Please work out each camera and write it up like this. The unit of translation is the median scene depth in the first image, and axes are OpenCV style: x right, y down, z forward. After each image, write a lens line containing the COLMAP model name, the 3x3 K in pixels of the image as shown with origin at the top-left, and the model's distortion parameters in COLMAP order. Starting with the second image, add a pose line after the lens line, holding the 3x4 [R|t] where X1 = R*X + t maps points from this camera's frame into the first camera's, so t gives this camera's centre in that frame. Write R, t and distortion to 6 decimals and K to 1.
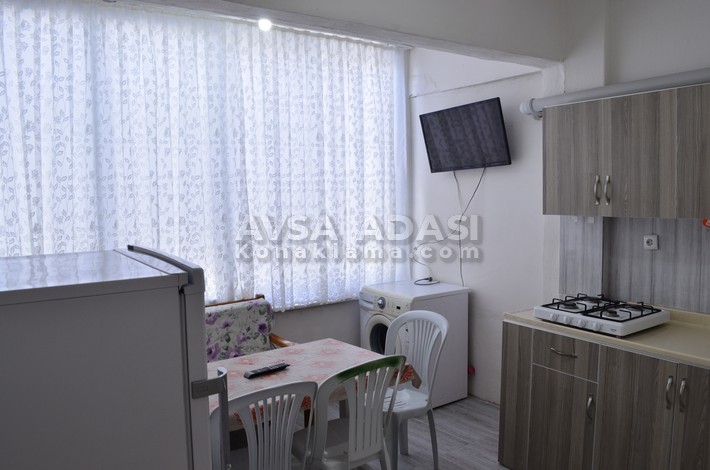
lens RADIAL K [[558.7, 0, 355.0], [0, 558.7, 235.0], [0, 0, 1]] dist [-0.077764, 0.006513]
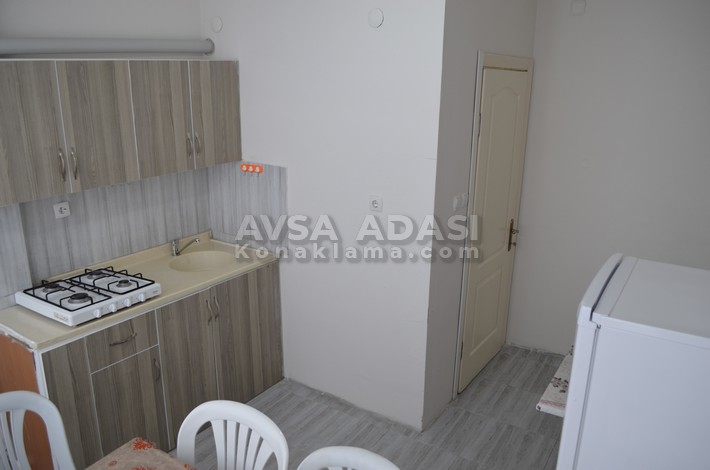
lens RADIAL K [[558.7, 0, 355.0], [0, 558.7, 235.0], [0, 0, 1]] dist [-0.077764, 0.006513]
pose [[-0.359007, -0.249150, 0.899466, -0.567352], [0.076449, 0.952624, 0.294387, -0.204318], [-0.930199, 0.174450, -0.322952, 0.895726]]
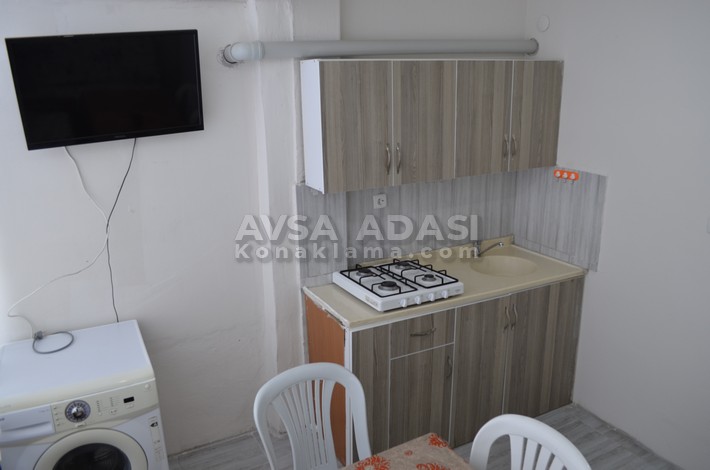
lens RADIAL K [[558.7, 0, 355.0], [0, 558.7, 235.0], [0, 0, 1]] dist [-0.077764, 0.006513]
pose [[0.136327, -0.254305, 0.957467, -0.531522], [0.097544, 0.965240, 0.242481, -0.200206], [-0.985850, 0.060339, 0.156394, 0.946936]]
